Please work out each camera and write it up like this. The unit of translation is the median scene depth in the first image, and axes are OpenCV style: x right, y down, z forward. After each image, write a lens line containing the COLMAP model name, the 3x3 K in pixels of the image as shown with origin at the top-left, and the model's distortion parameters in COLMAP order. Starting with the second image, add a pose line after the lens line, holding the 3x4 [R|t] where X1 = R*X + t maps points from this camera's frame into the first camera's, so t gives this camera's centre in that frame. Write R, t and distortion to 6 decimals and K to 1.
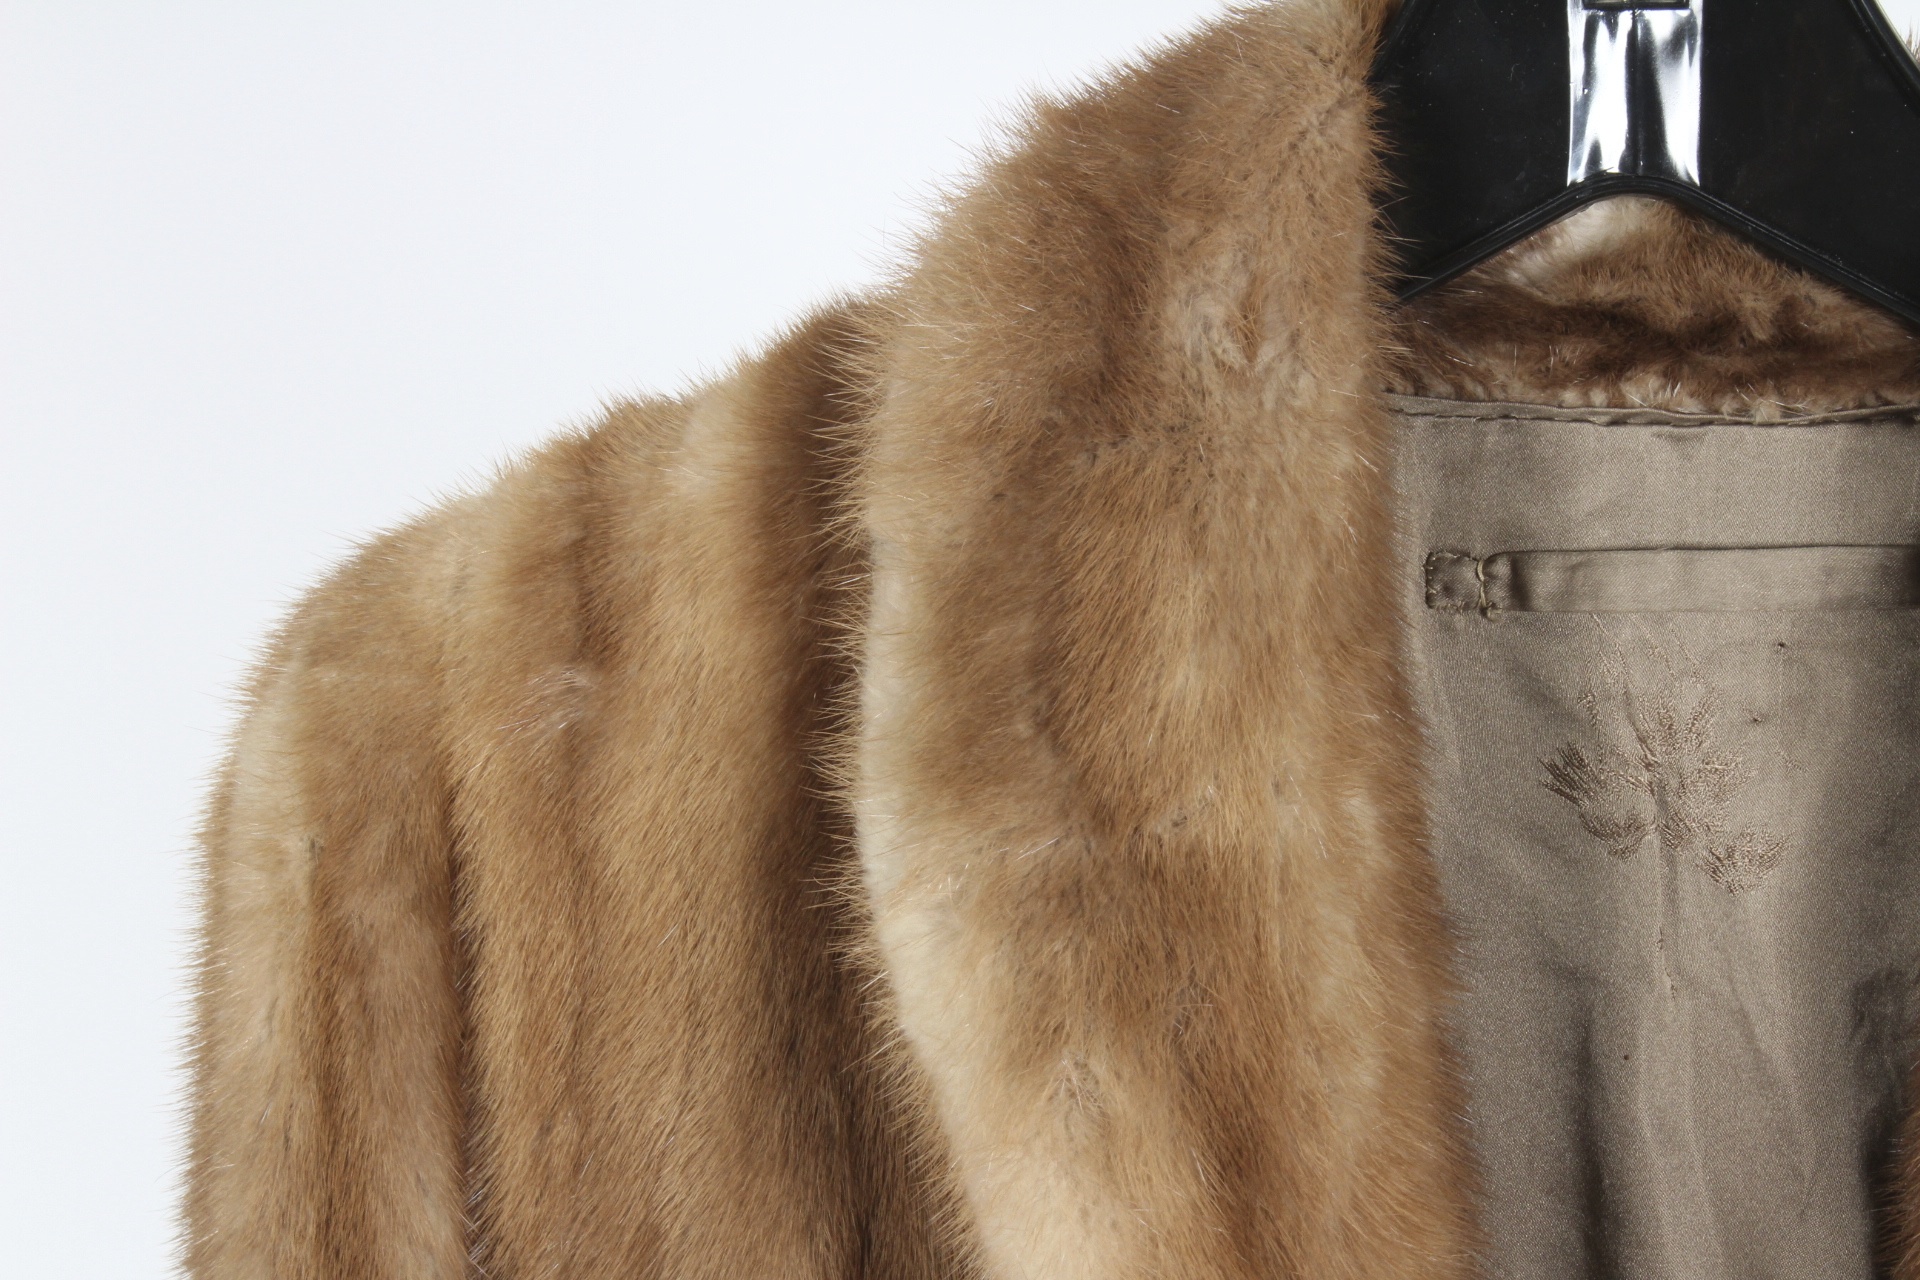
lens RADIAL K [[4570.5, 0, 952.9], [0, 4570.5, 637.1], [0, 0, 1]] dist [0.076112, 0.000000]
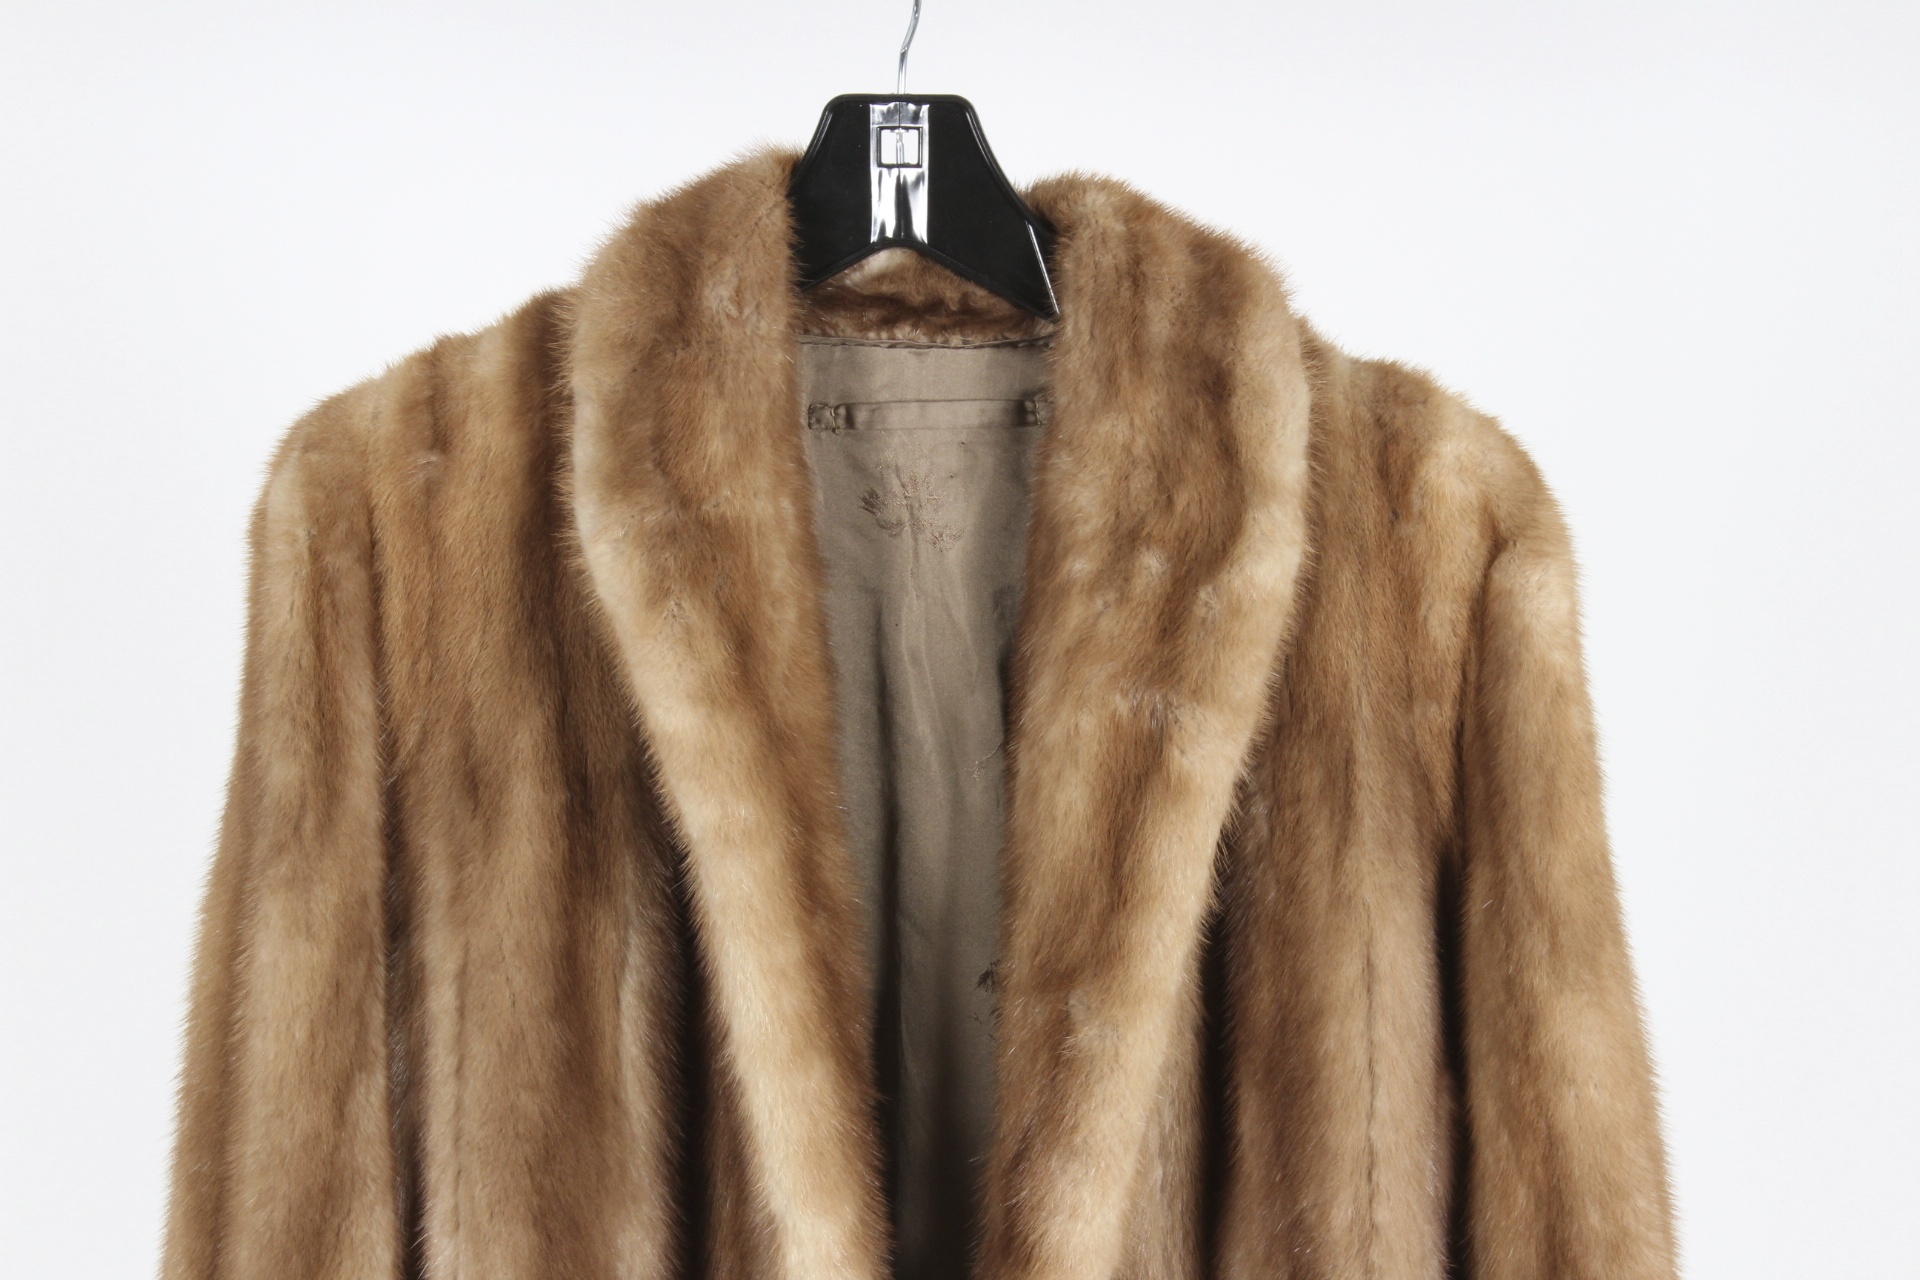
lens RADIAL K [[4570.5, 0, 961.6], [0, 4570.5, 641.5], [0, 0, 1]] dist [0.076112, 0.000000]
pose [[0.983060, -0.000977, 0.183283, -0.241954], [0.005465, 0.999697, -0.023985, 0.156777], [-0.183205, 0.024580, 0.982767, -1.260973]]
